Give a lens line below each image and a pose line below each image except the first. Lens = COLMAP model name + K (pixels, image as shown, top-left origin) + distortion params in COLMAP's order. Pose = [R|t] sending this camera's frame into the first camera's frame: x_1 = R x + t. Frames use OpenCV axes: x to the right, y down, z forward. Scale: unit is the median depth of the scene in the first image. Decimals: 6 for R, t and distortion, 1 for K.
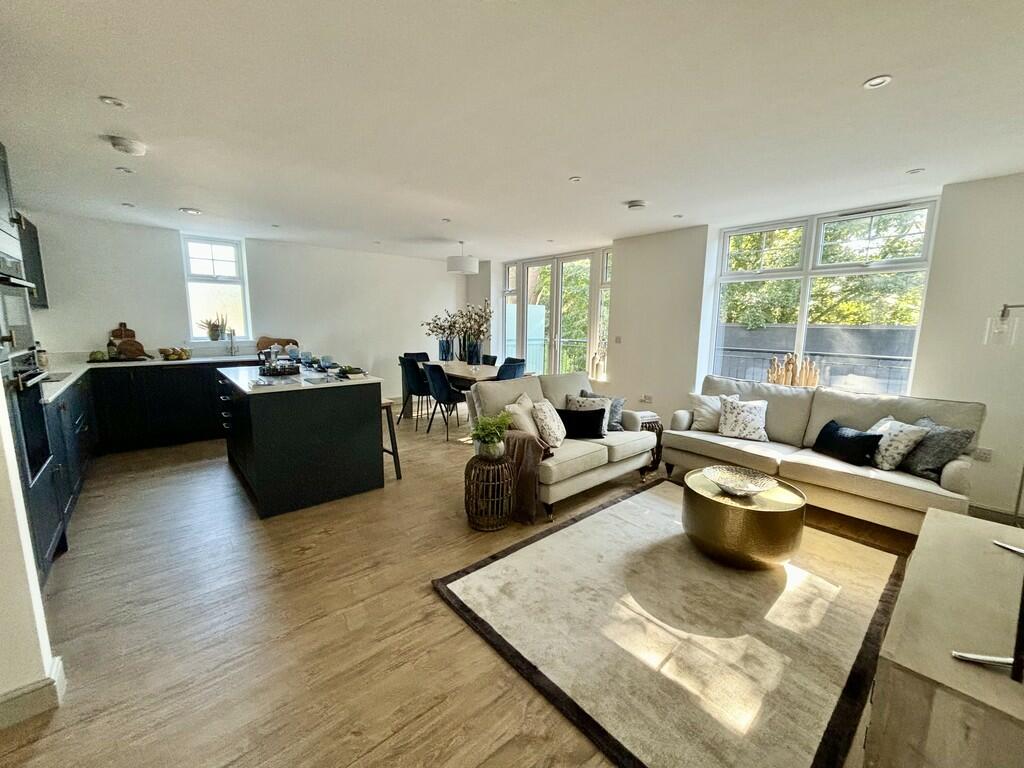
lens RADIAL K [[410.8, 0, 506.0], [0, 410.8, 387.1], [0, 0, 1]] dist [0.001136, 0.000086]
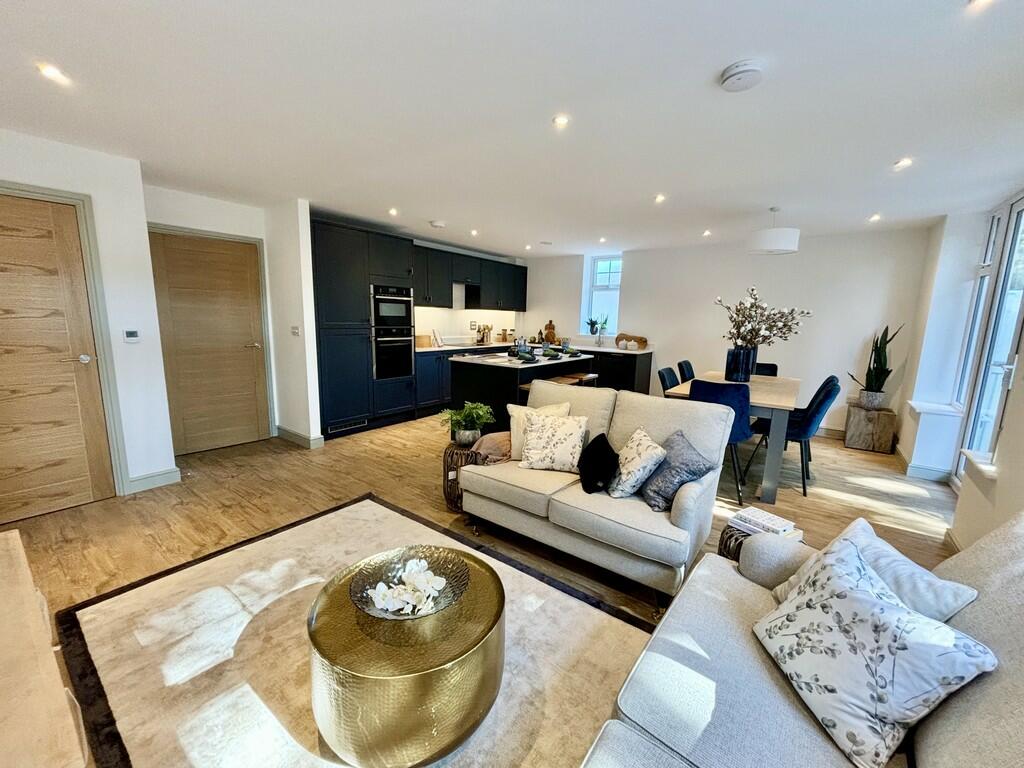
lens RADIAL K [[410.8, 0, 514.2], [0, 410.8, 388.4], [0, 0, 1]] dist [0.001136, 0.000086]
pose [[0.218376, 0.161612, -0.962390, 0.518505], [-0.179019, 0.976090, 0.123292, -0.060912], [0.959304, 0.145362, 0.242086, 0.452294]]
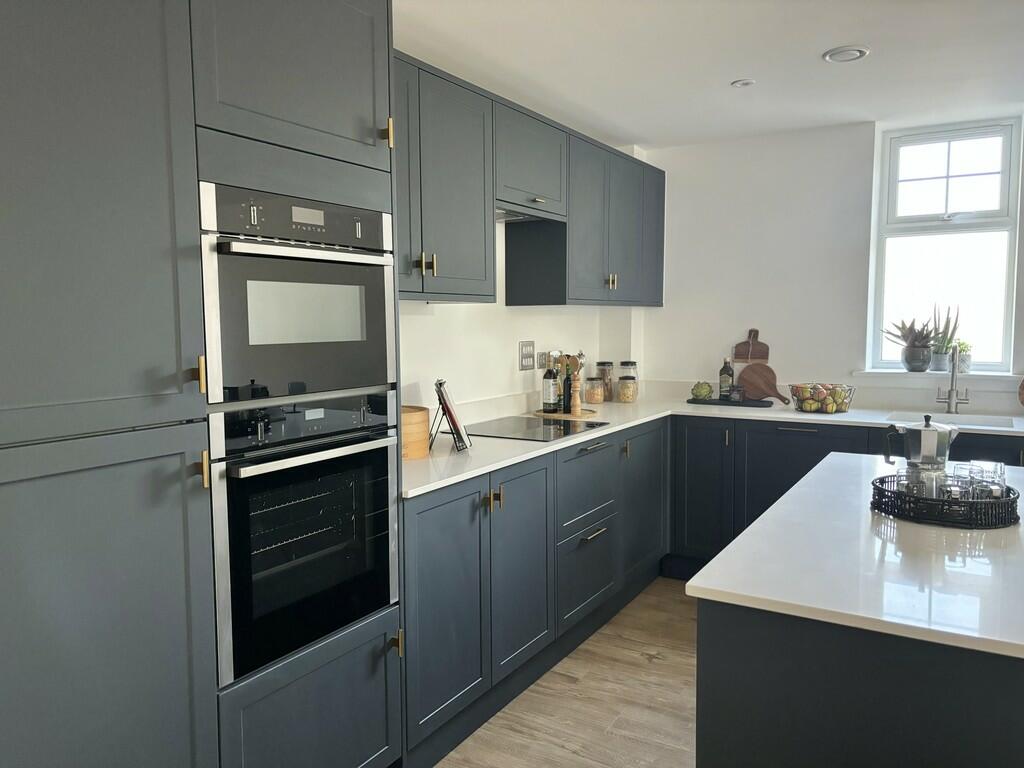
lens RADIAL K [[772.3, 0, 508.4], [0, 772.3, 379.1], [0, 0, 1]] dist [0.014429, -0.003623]
pose [[0.302517, 0.058651, -0.951338, -0.093042], [-0.140942, 0.989885, 0.016209, -0.059470], [0.942666, 0.129180, 0.307724, 0.369192]]
